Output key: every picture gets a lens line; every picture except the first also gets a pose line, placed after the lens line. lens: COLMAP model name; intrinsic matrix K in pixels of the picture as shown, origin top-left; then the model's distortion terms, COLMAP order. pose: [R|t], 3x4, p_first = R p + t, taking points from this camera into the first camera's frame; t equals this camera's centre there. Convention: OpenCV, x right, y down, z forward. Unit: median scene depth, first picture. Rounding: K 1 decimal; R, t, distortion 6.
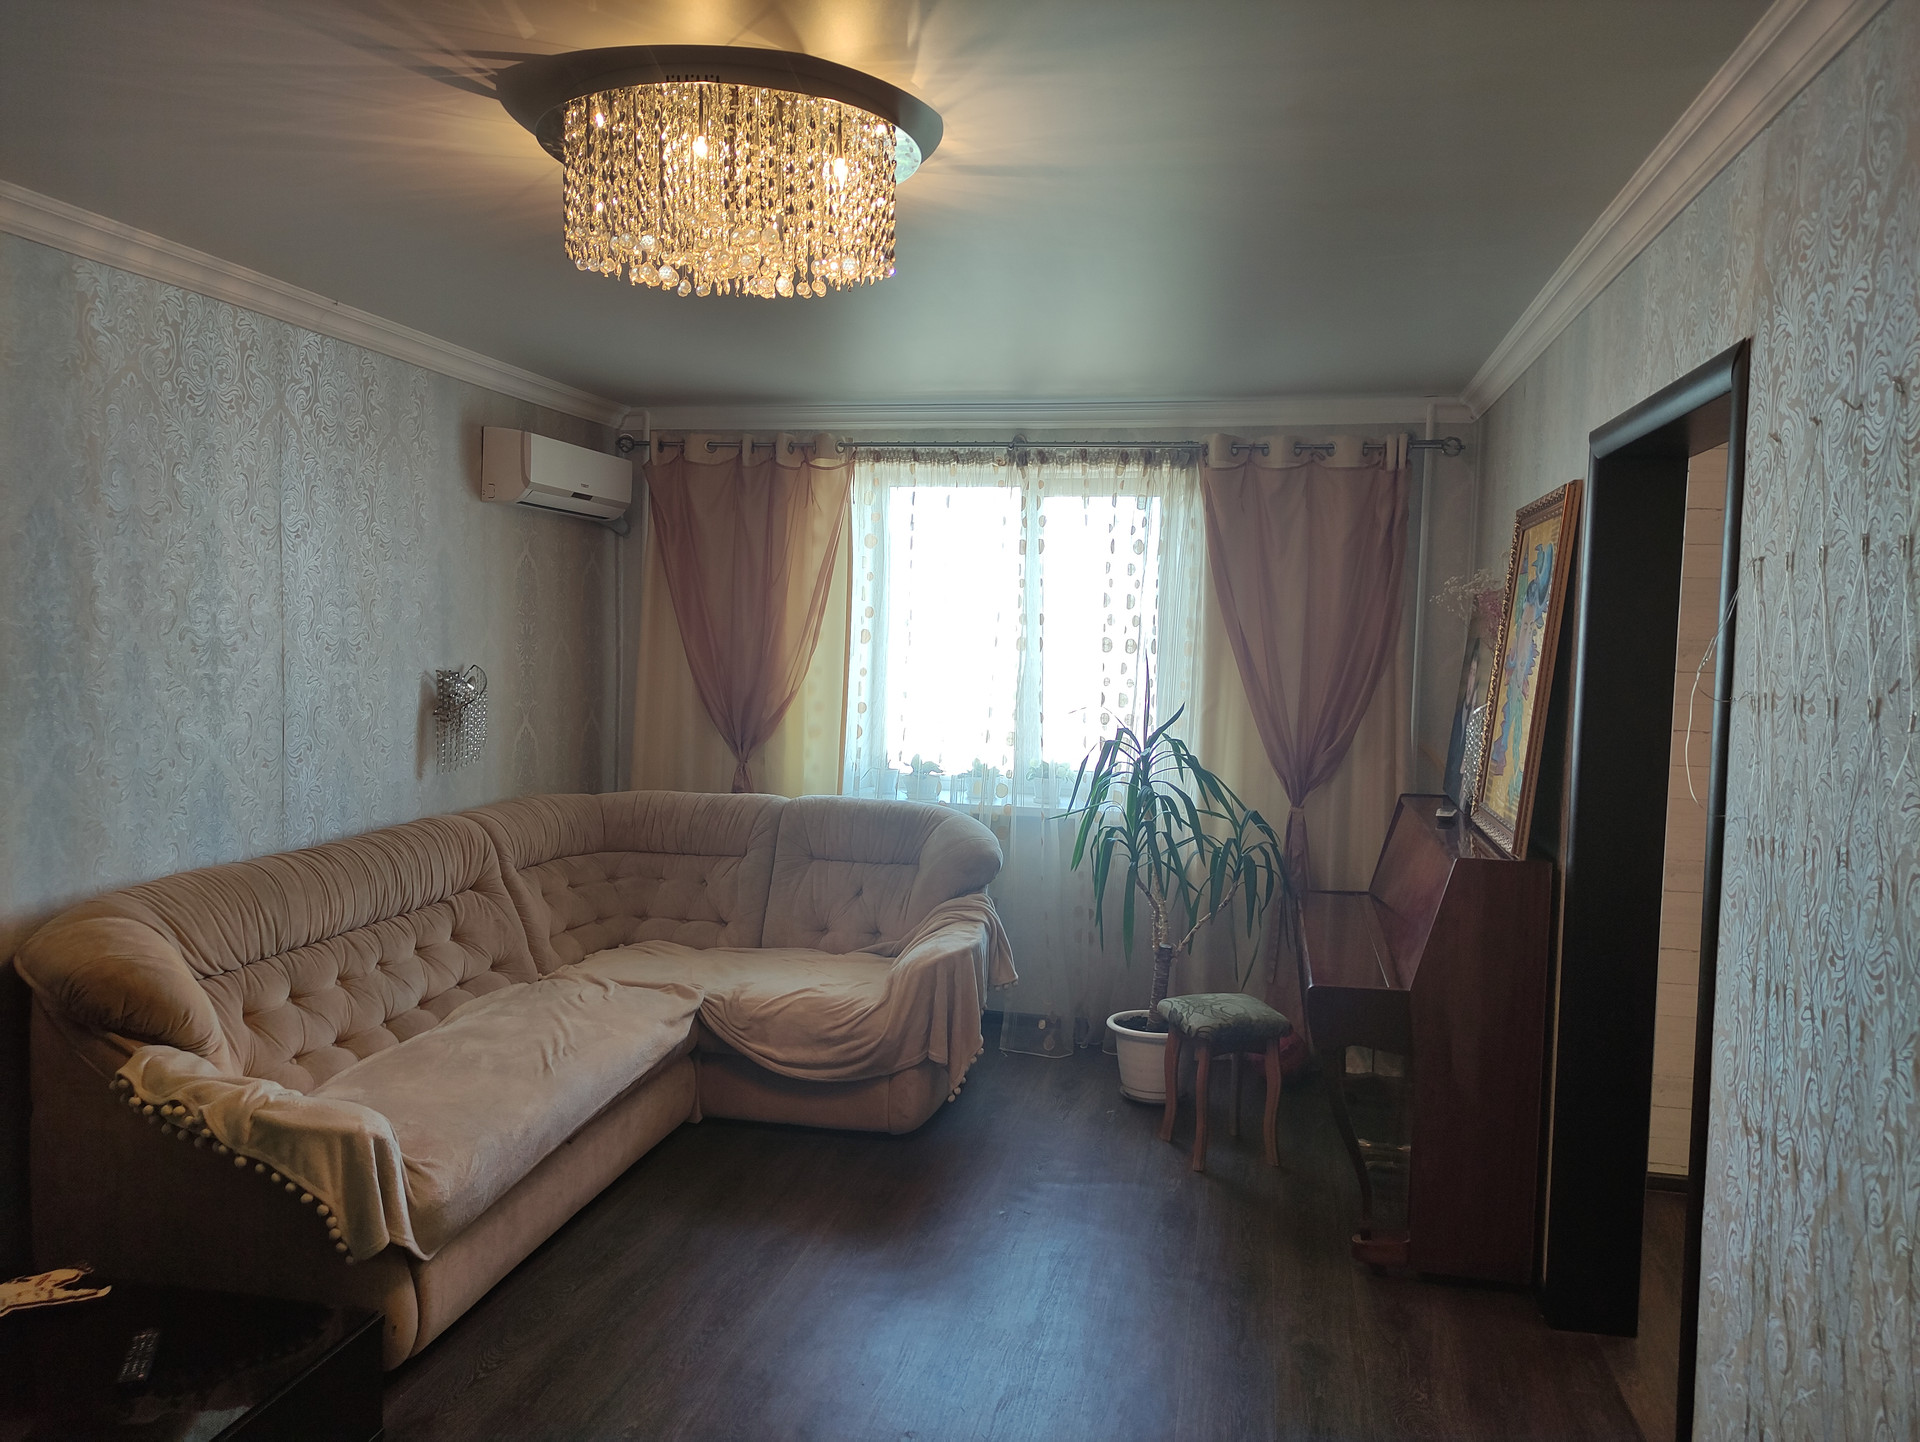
lens RADIAL K [[1425.3, 0, 960.0], [0, 1425.3, 721.0], [0, 0, 1]] dist [0.061052, -0.055078]
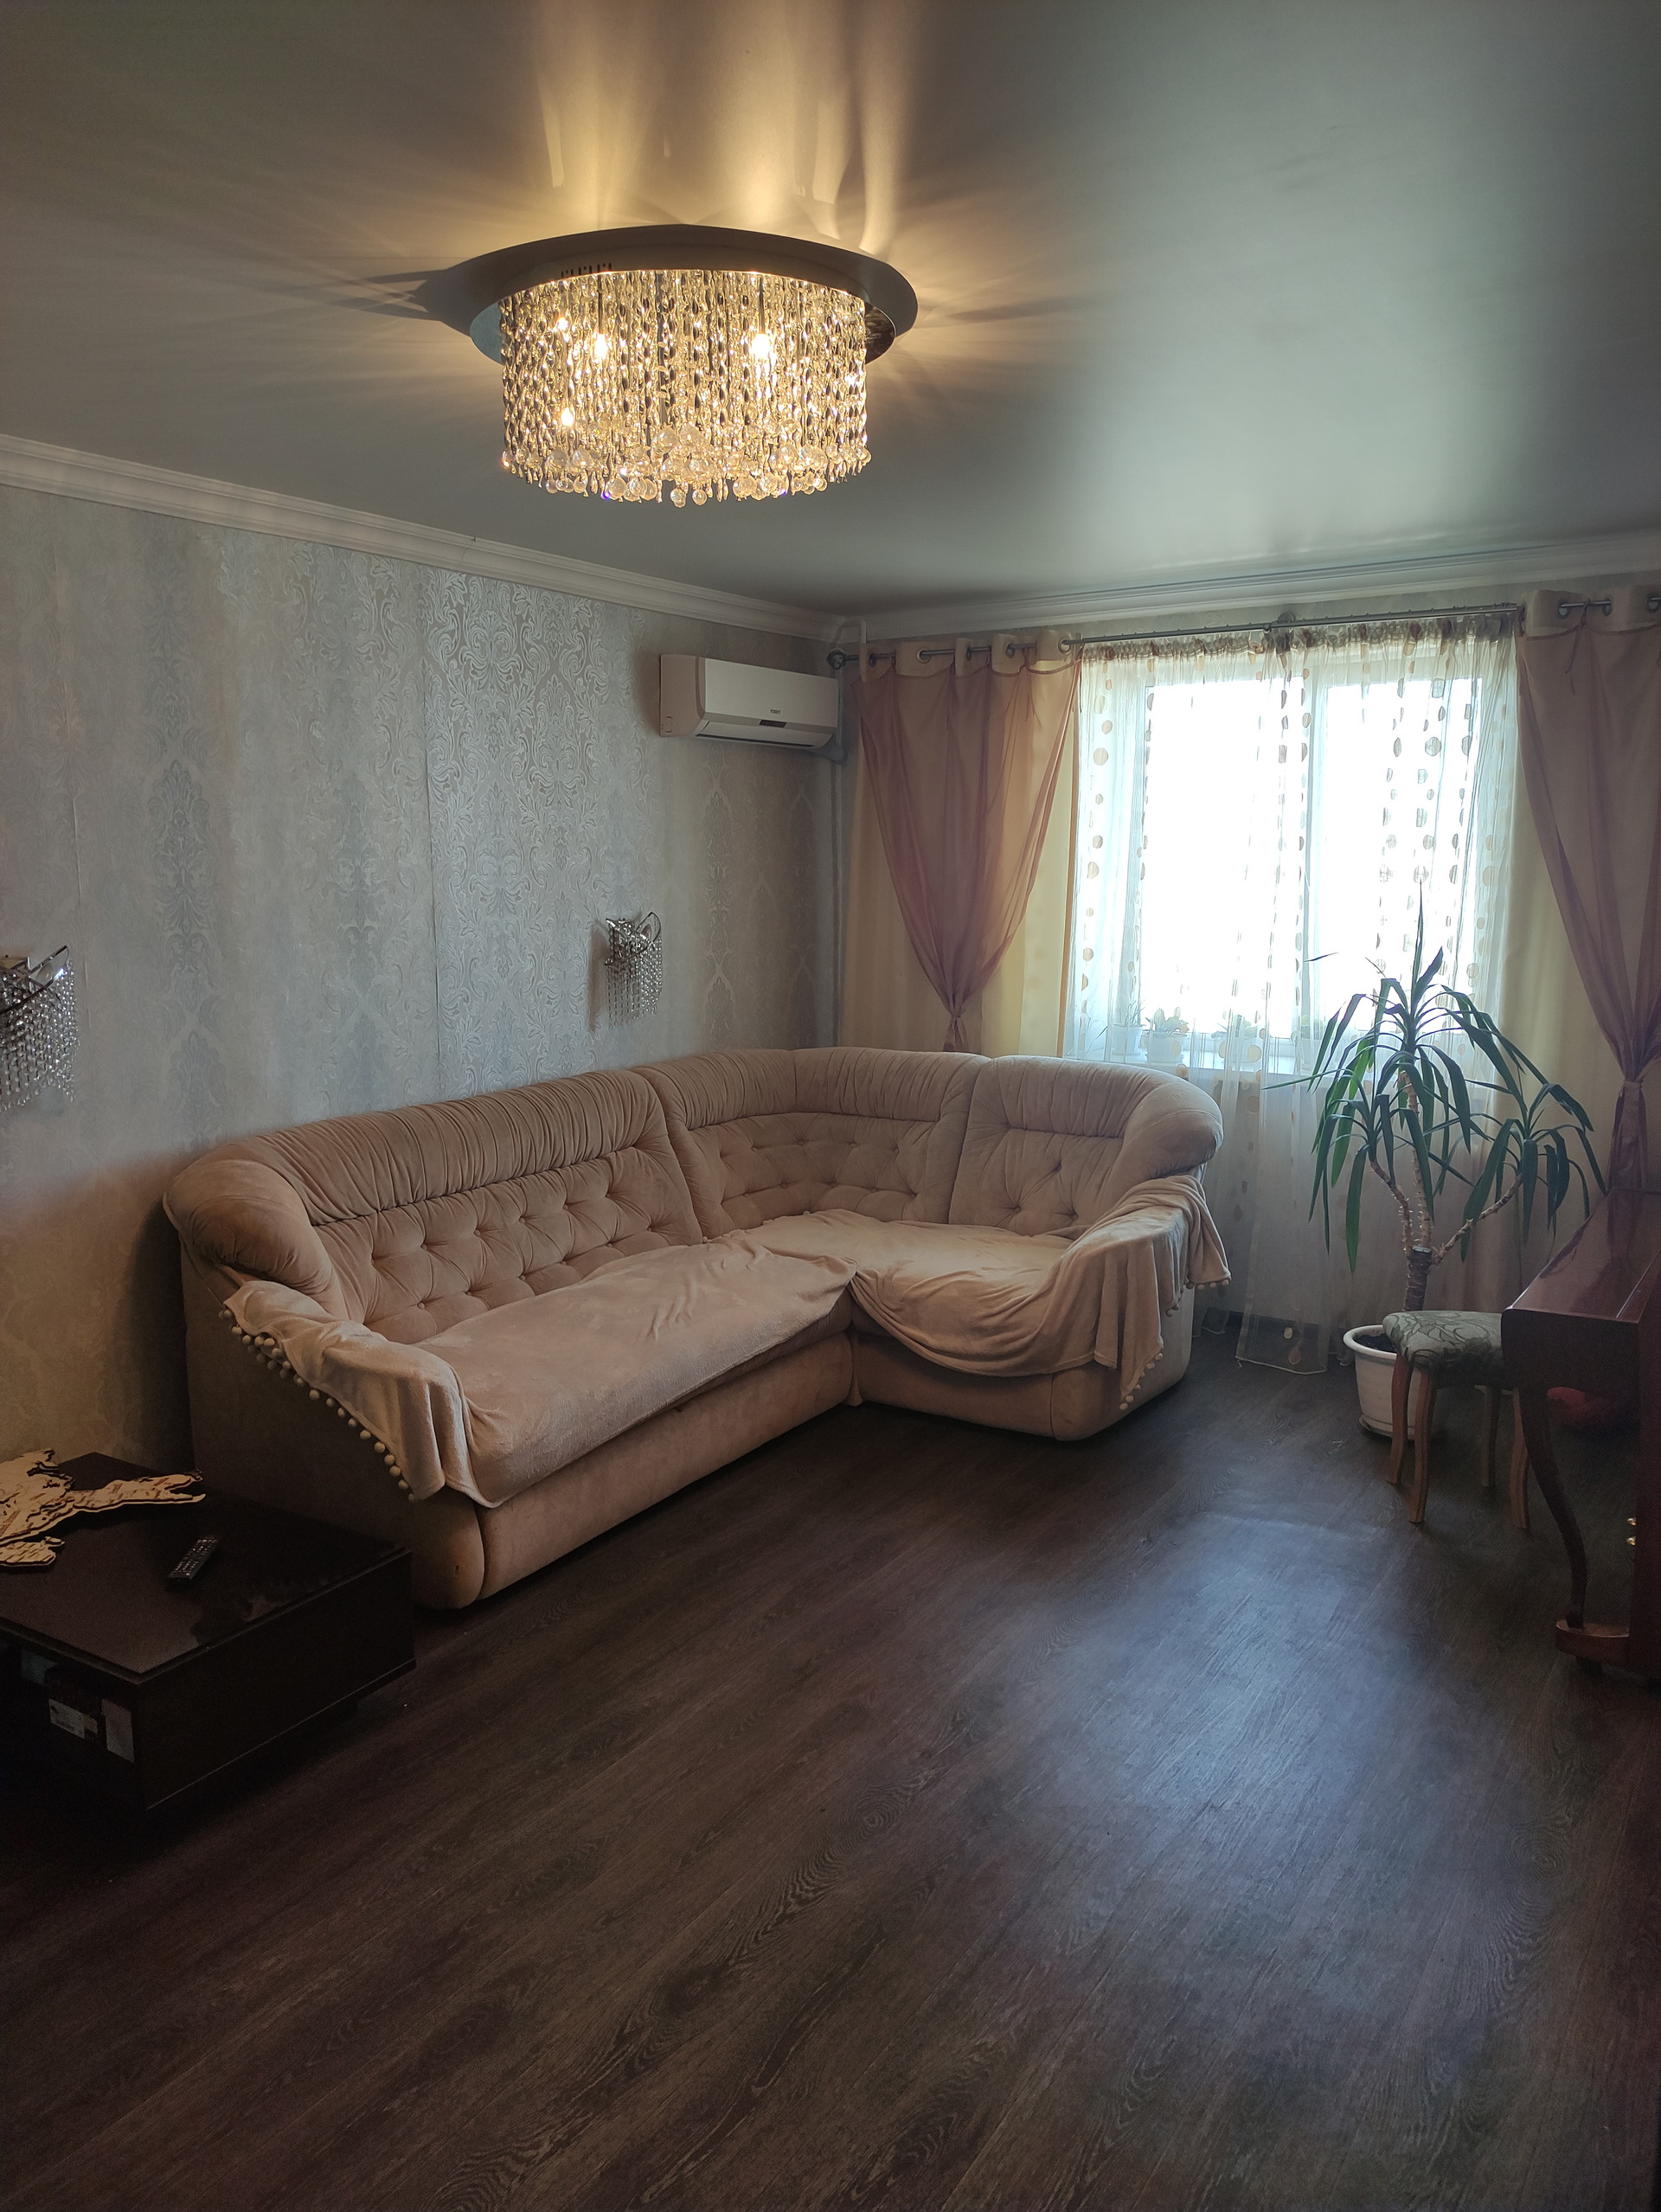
lens RADIAL K [[1638.2, 0, 822.0], [0, 1638.2, 1109.9], [0, 0, 1]] dist [0.075024, -0.084491]
pose [[0.932447, 0.029876, -0.360068, 0.179447], [0.002629, 0.995988, 0.089449, -0.006259], [0.361296, -0.084353, 0.928628, 0.019403]]
